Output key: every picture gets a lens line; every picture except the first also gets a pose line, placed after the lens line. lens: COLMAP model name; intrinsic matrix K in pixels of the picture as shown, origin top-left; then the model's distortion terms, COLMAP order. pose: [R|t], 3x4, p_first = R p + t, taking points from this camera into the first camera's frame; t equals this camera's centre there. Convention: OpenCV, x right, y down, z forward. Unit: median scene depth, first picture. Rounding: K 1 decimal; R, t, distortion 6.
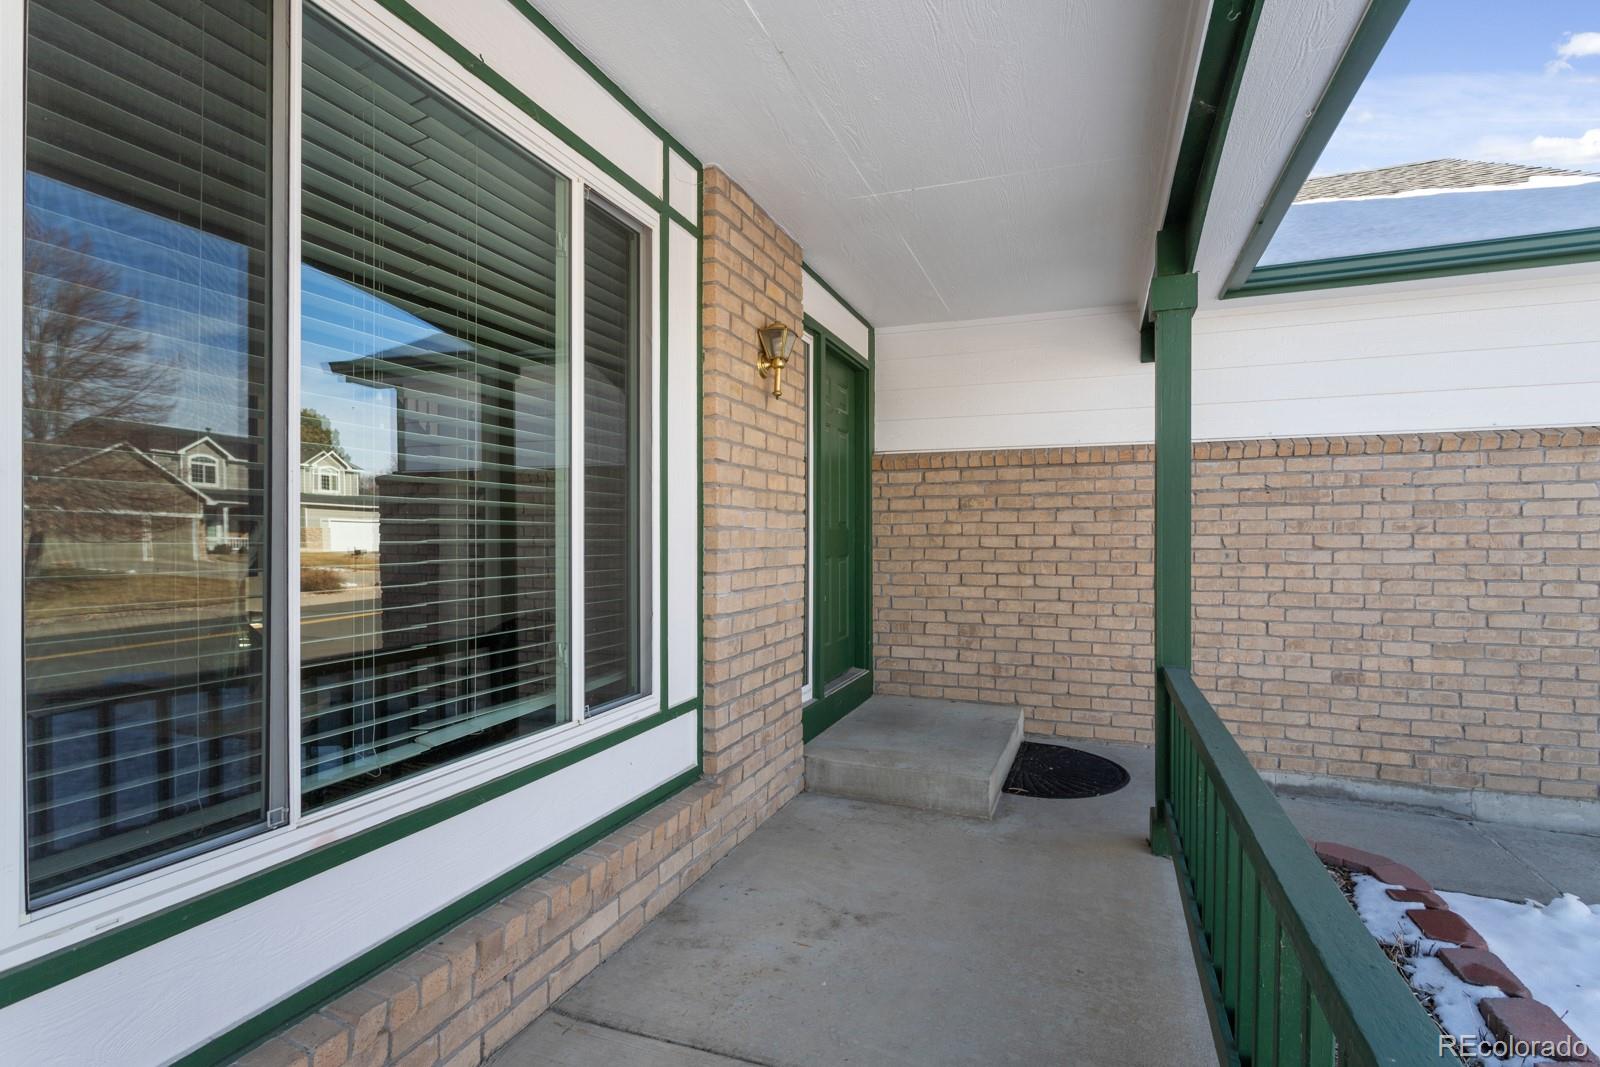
lens RADIAL K [[754.8, 0, 806.6], [0, 754.8, 538.5], [0, 0, 1]] dist [0.000894, 0.000408]
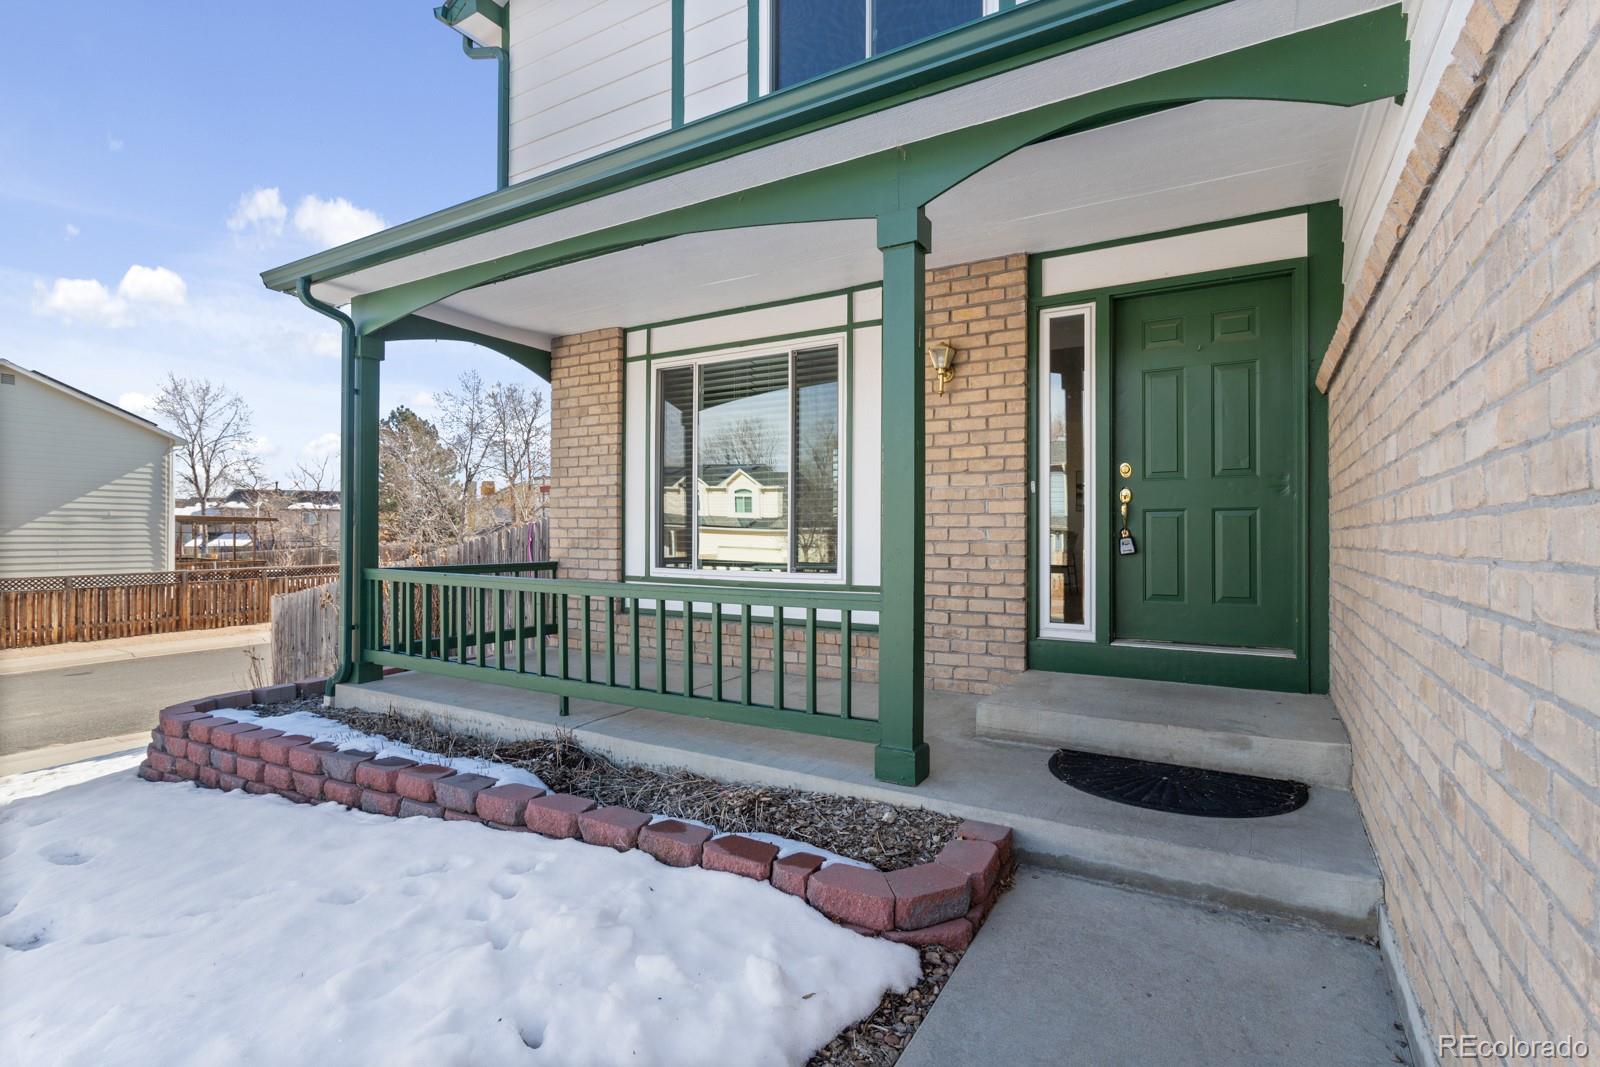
lens RADIAL K [[754.8, 0, 811.0], [0, 754.8, 541.3], [0, 0, 1]] dist [0.000894, 0.000408]
pose [[-0.166522, 0.003821, -0.986030, 1.715037], [-0.001238, 0.999991, 0.004084, 0.105663], [0.986037, 0.001901, -0.166515, 1.201956]]
